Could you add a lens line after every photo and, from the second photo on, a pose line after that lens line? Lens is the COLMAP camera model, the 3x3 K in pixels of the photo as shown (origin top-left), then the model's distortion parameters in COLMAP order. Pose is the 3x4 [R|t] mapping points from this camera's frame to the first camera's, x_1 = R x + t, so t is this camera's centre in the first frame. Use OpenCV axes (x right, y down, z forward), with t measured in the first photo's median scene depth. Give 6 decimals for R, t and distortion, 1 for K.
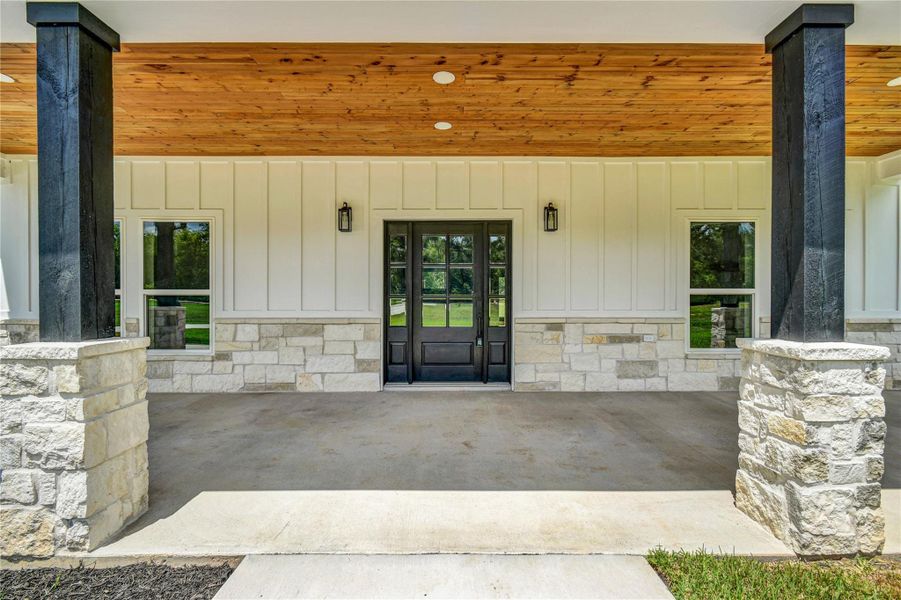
lens RADIAL K [[414.9, 0, 450.5], [0, 414.9, 300.0], [0, 0, 1]] dist [-0.000122, 0.000029]
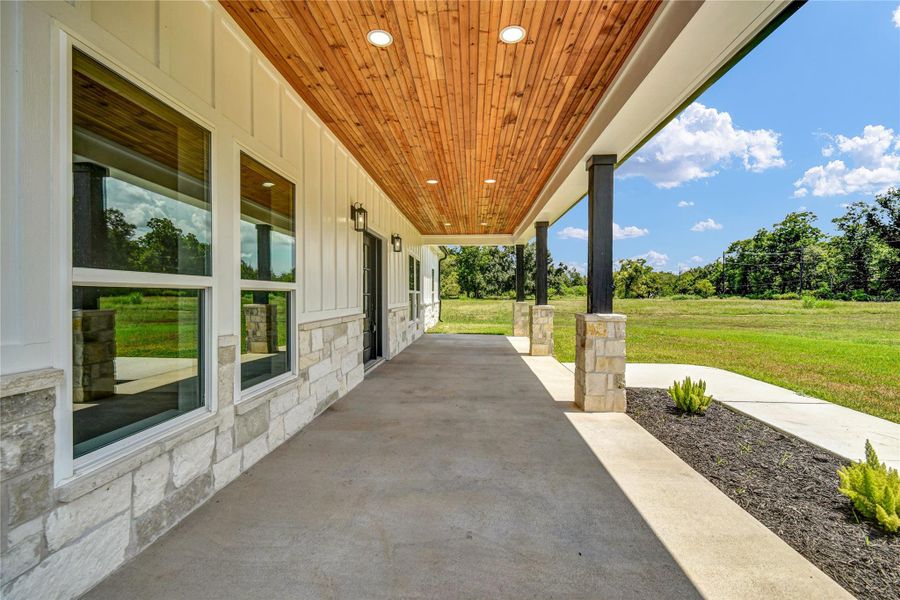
lens RADIAL K [[414.5, 0, 450.0], [0, 414.5, 300.0], [0, 0, 1]] dist [-0.000122, 0.000029]
pose [[0.056925, -0.009664, 0.998332, -1.251829], [-0.004616, 0.999940, 0.009943, -0.004775], [-0.998368, -0.005174, 0.056877, 0.698356]]
